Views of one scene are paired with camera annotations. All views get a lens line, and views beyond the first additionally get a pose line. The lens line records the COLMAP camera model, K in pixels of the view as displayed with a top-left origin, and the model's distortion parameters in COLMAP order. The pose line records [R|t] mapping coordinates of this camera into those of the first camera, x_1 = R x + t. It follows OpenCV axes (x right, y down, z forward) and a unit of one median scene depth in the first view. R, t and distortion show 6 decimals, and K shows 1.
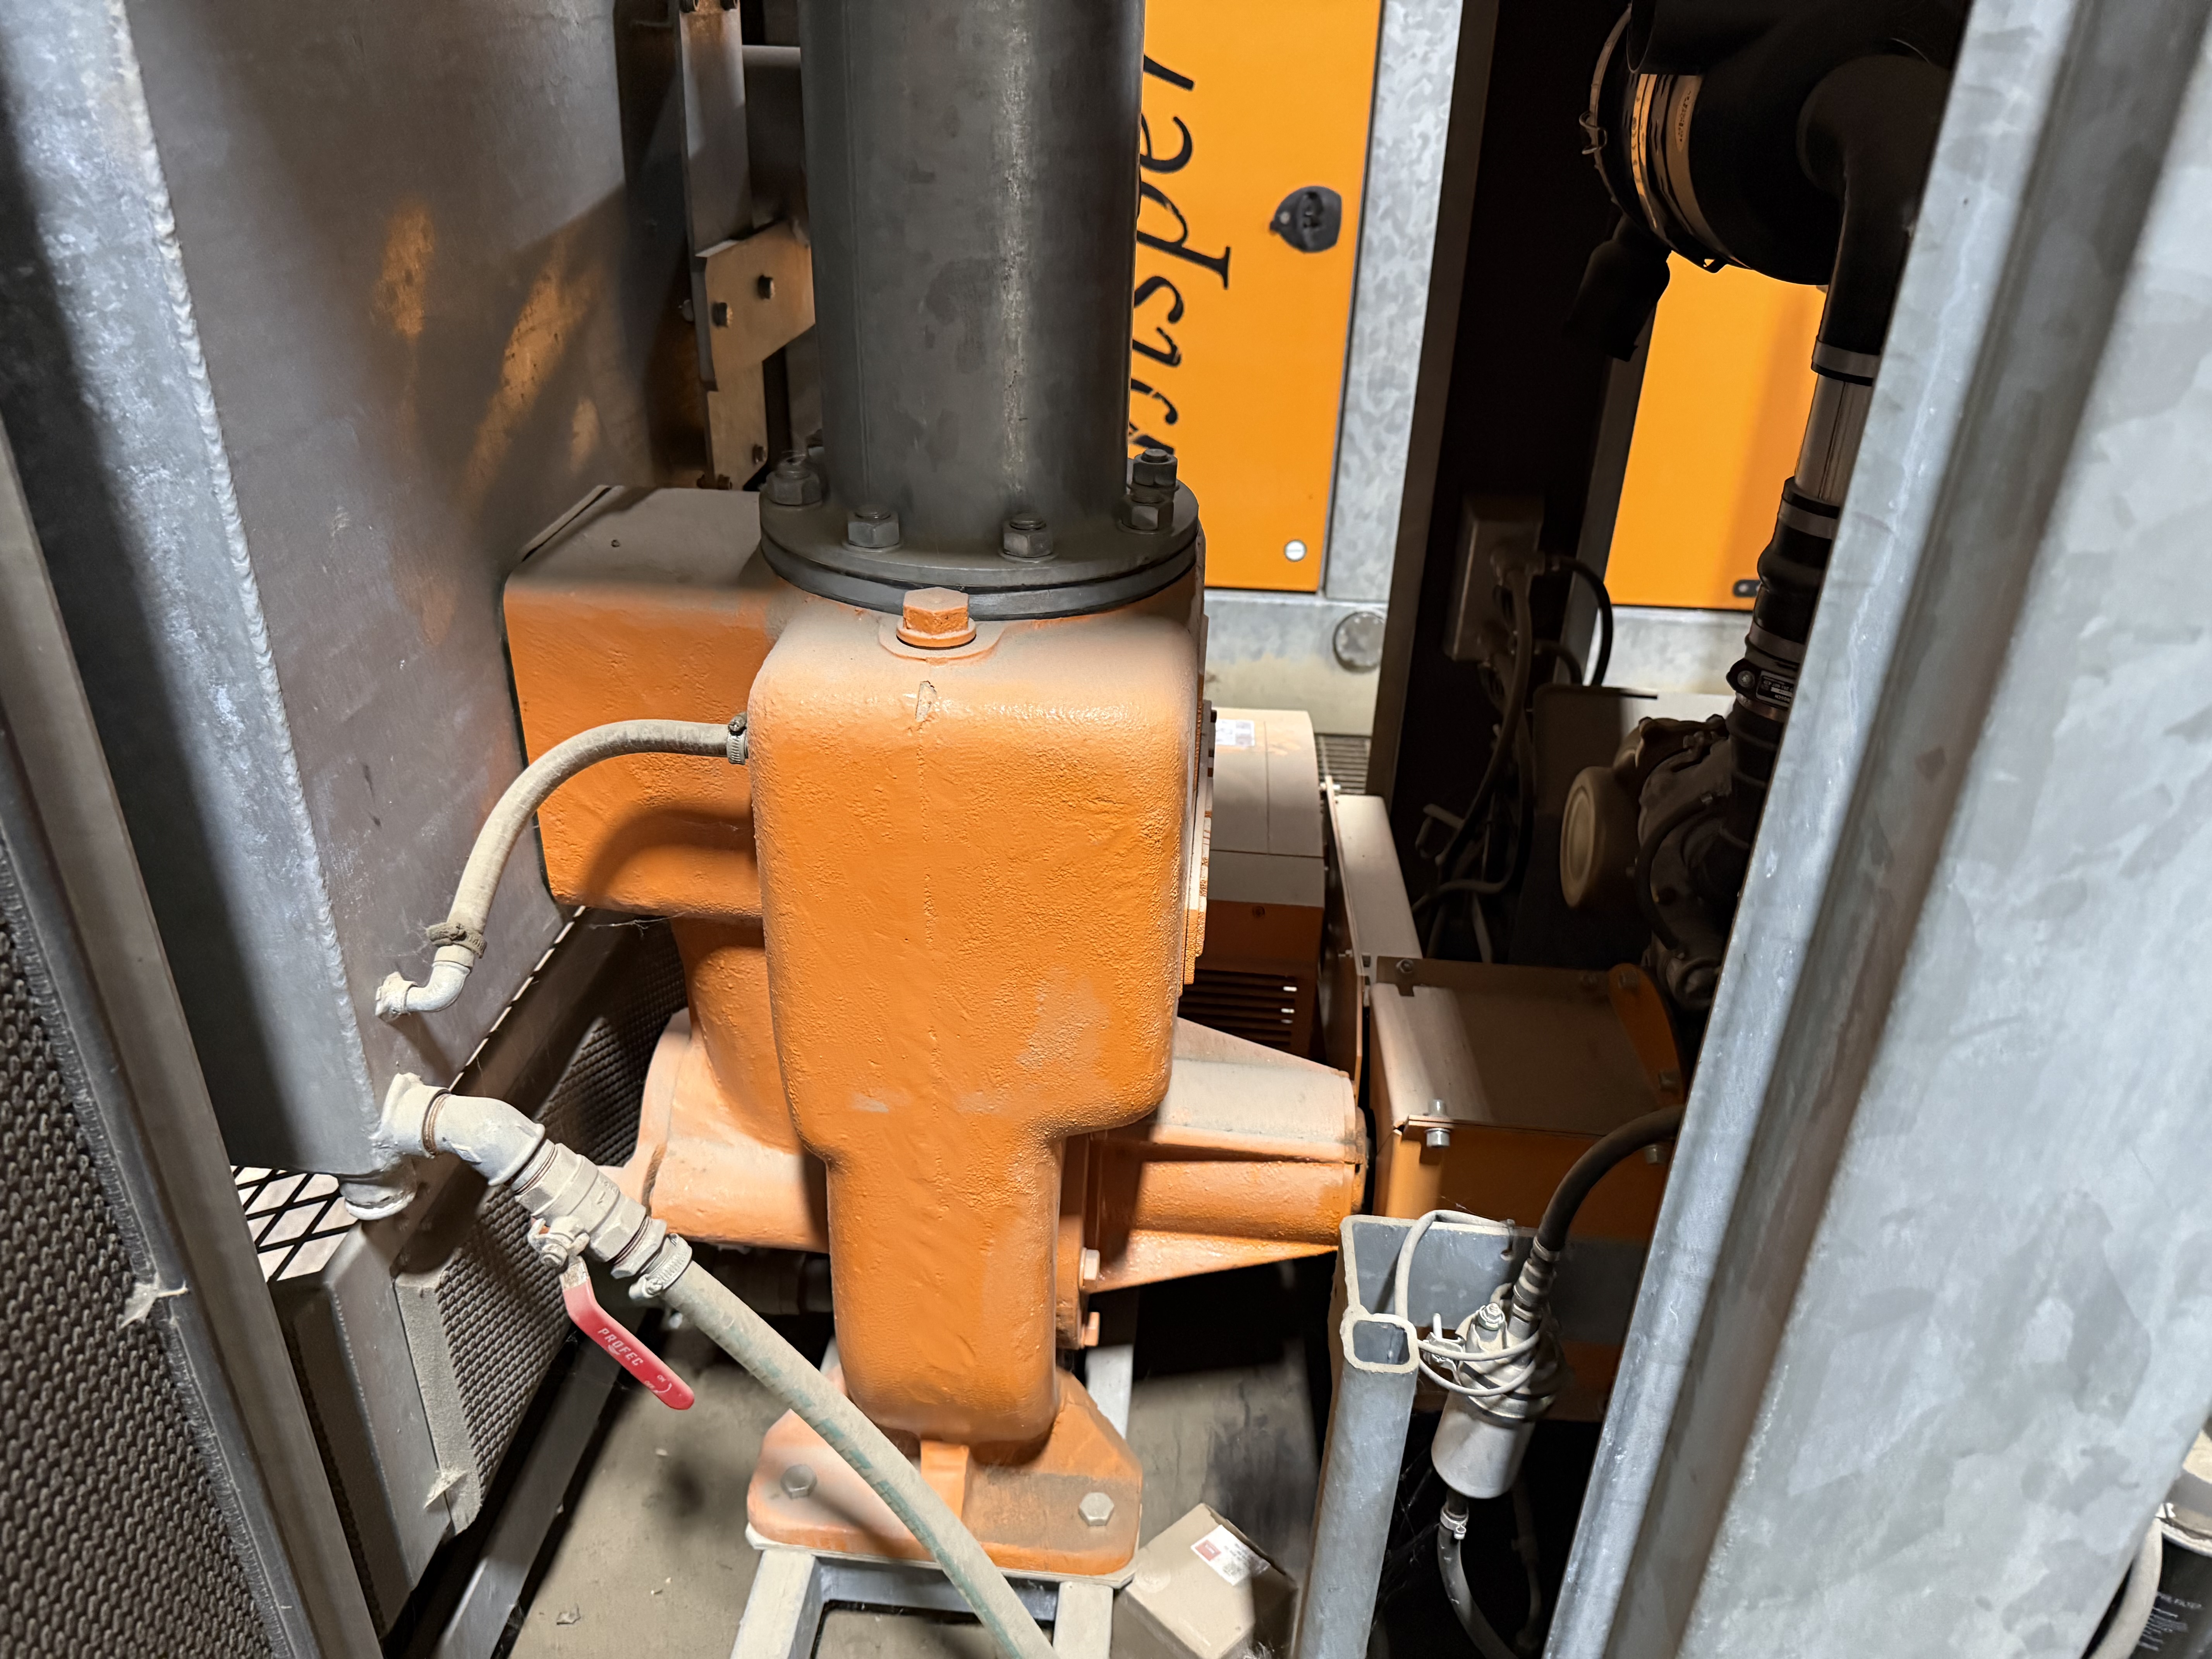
lens RADIAL K [[1573.1, 0, 1098.8], [0, 1573.1, 827.1], [0, 0, 1]] dist [0.052236, -0.054685]
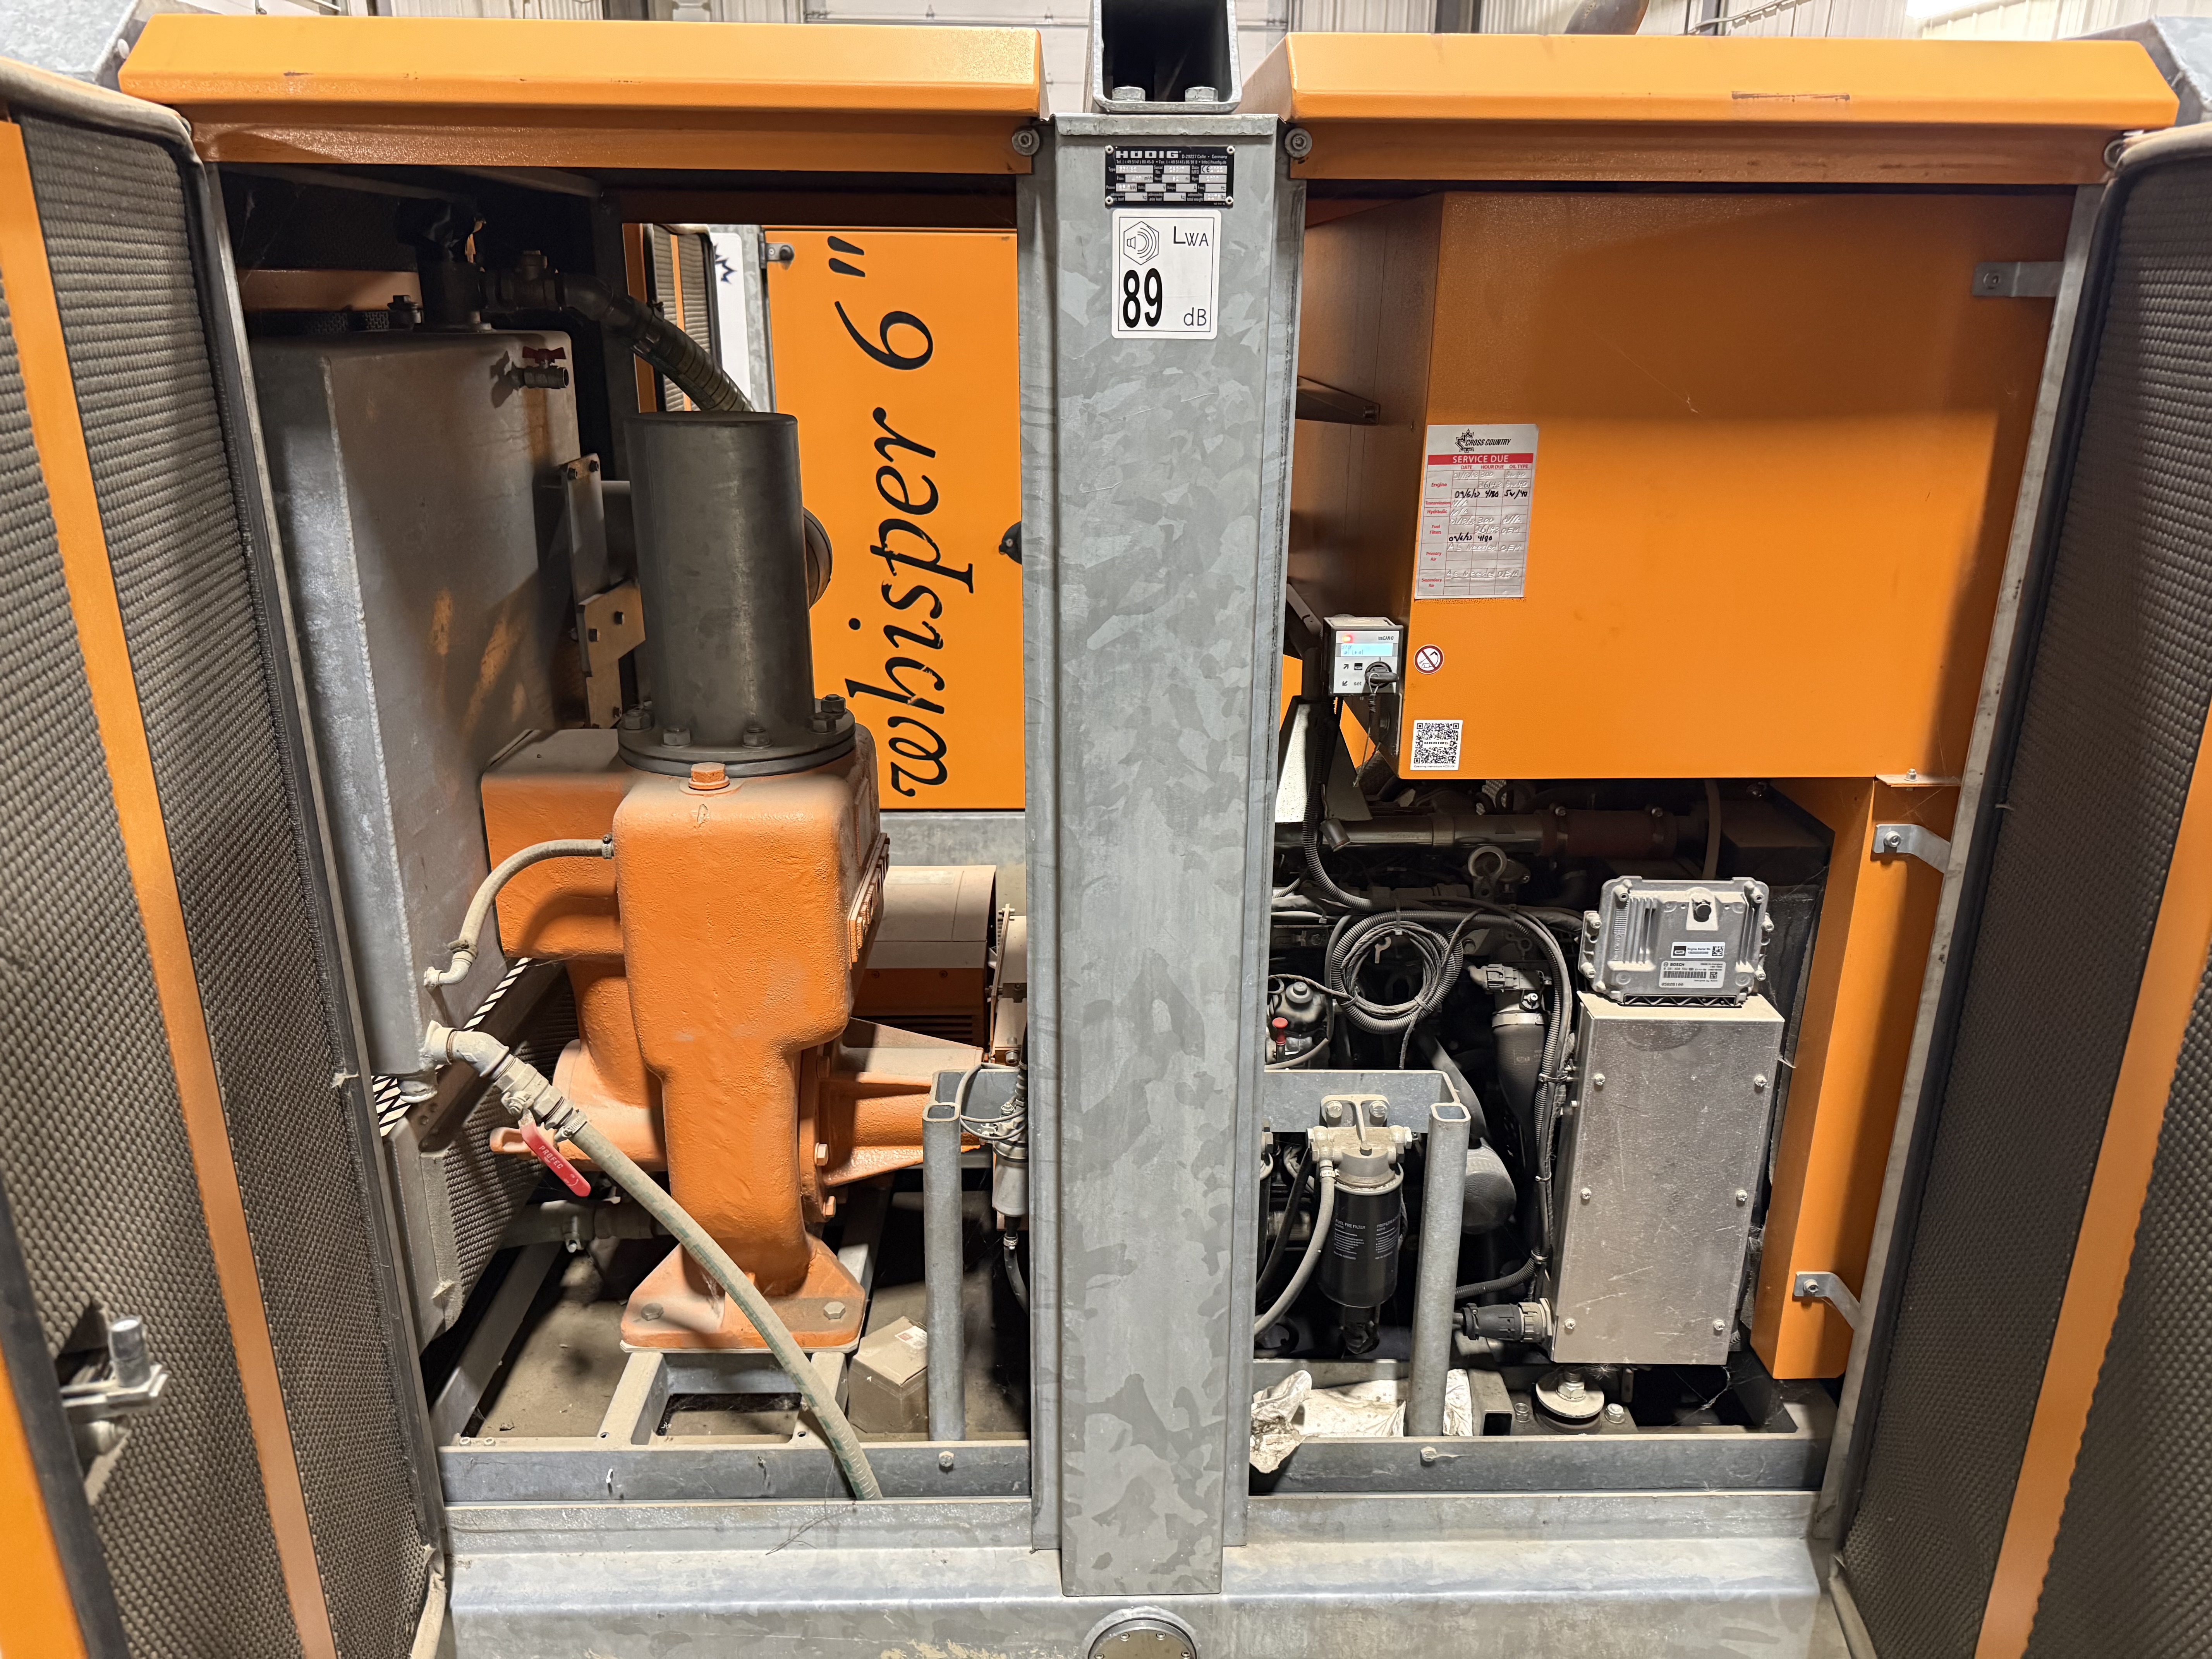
lens RADIAL K [[1573.1, 0, 1128.5], [0, 1573.1, 829.1], [0, 0, 1]] dist [0.052236, -0.054685]
pose [[0.993102, -0.055098, 0.103499, 0.210881], [0.071622, 0.983952, -0.163428, 0.292157], [-0.092834, 0.169714, 0.981111, -0.991587]]
